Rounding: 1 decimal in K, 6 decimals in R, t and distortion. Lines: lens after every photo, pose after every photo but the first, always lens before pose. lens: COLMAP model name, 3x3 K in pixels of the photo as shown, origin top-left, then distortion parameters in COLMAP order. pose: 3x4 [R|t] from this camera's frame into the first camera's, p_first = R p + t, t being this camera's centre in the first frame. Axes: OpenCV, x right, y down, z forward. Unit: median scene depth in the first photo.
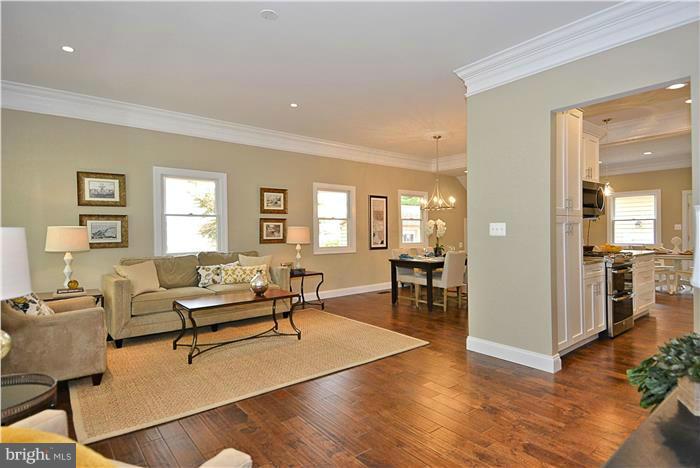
lens RADIAL K [[373.5, 0, 352.9], [0, 373.5, 235.1], [0, 0, 1]] dist [0.032216, -0.001423]
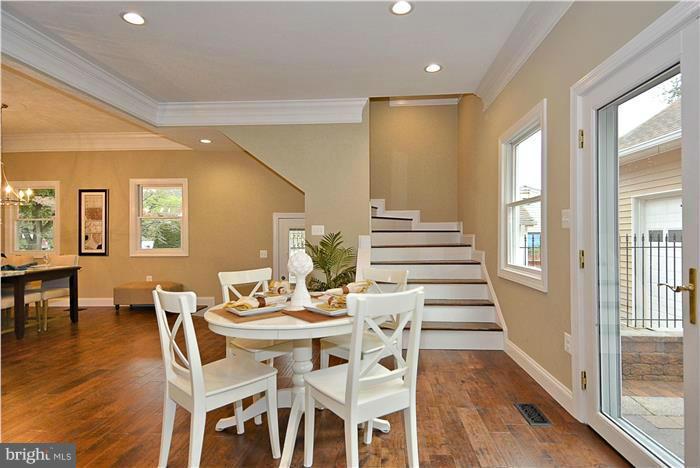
lens RADIAL K [[373.5, 0, 359.8], [0, 373.5, 234.8], [0, 0, 1]] dist [0.032216, -0.001423]
pose [[0.734192, 0.002432, -0.678938, 1.034720], [-0.006005, 0.999978, -0.002911, -0.007961], [0.678916, 0.006214, 0.734190, 0.779543]]
